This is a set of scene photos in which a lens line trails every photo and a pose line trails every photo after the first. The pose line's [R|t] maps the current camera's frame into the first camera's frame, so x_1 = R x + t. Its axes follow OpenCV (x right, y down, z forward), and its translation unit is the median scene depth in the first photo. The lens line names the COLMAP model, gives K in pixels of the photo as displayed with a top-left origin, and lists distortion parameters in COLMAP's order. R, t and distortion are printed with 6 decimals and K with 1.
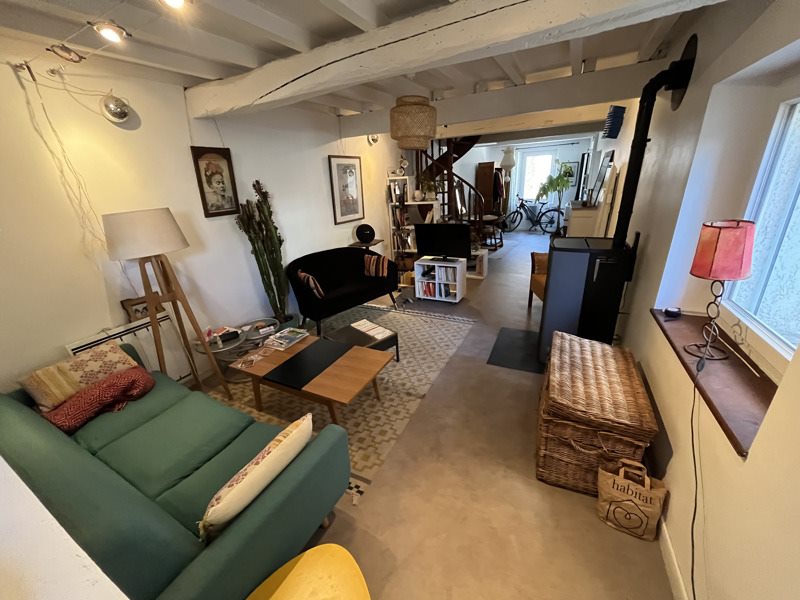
lens RADIAL K [[321.5, 0, 401.8], [0, 321.5, 299.5], [0, 0, 1]] dist [-0.003503, -0.000299]
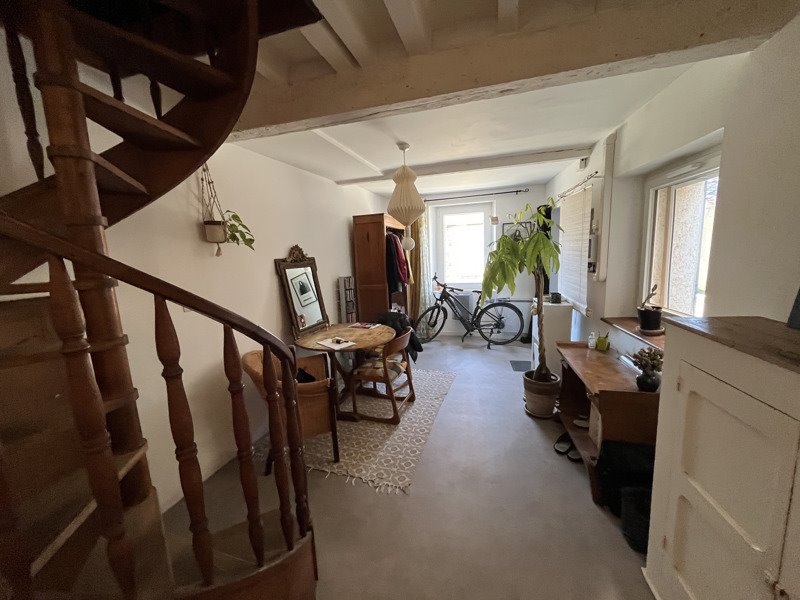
lens RADIAL K [[321.5, 0, 397.6], [0, 321.5, 301.3], [0, 0, 1]] dist [-0.003503, -0.000299]
pose [[0.974021, -0.028403, 0.224671, 0.174993], [0.072964, 0.978559, -0.192612, -0.185673], [-0.214383, 0.204001, 0.955209, 0.502294]]
